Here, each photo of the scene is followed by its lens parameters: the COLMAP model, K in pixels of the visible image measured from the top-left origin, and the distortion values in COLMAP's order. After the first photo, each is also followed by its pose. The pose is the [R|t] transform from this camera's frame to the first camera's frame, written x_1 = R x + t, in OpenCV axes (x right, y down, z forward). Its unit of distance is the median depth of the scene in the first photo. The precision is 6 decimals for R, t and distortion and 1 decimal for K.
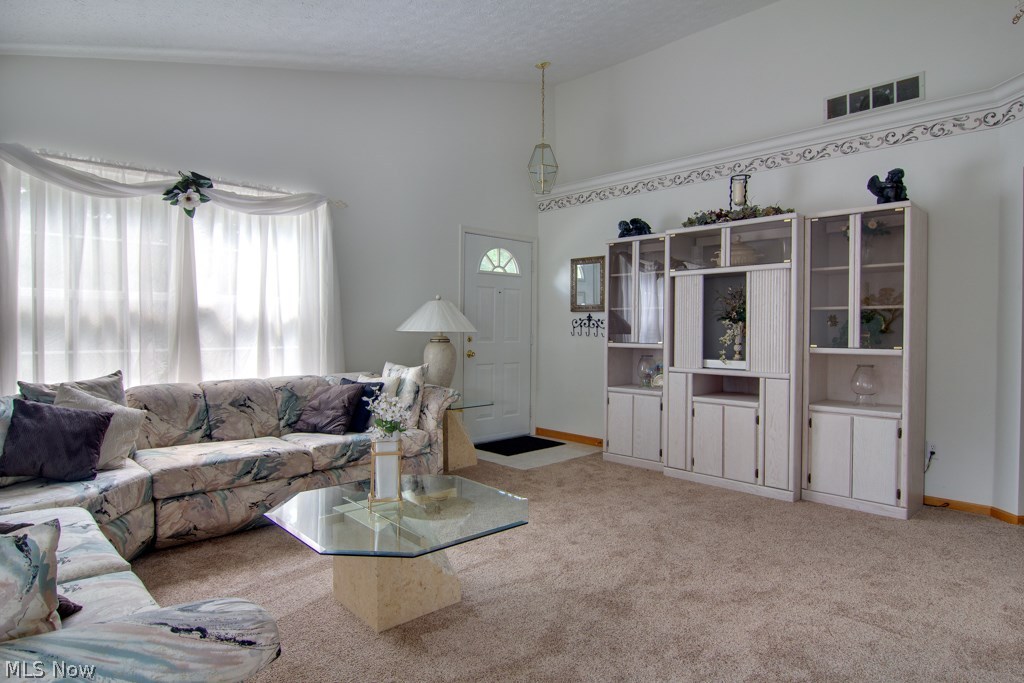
lens RADIAL K [[576.8, 0, 512.0], [0, 576.8, 341.5], [0, 0, 1]] dist [-0.023122, -0.002870]
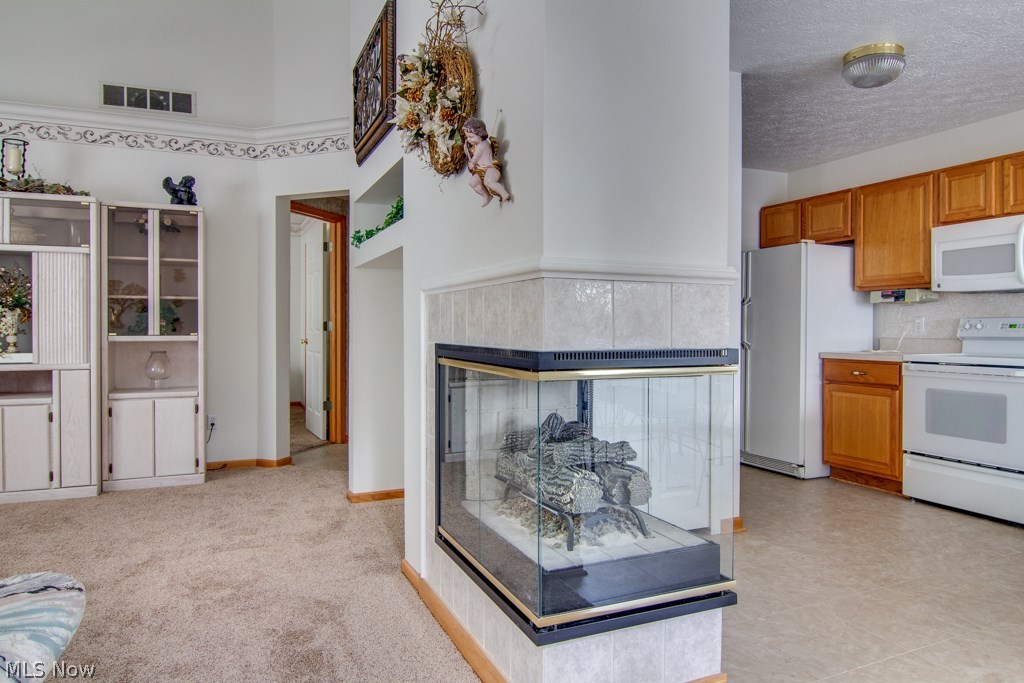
lens RADIAL K [[653.2, 0, 509.7], [0, 653.2, 335.4], [0, 0, 1]] dist [-0.029346, -0.000903]
pose [[0.345216, -0.012360, 0.938442, -0.295630], [0.018777, 0.999804, 0.006261, 0.016127], [-0.938336, 0.015460, 0.345380, -0.035028]]
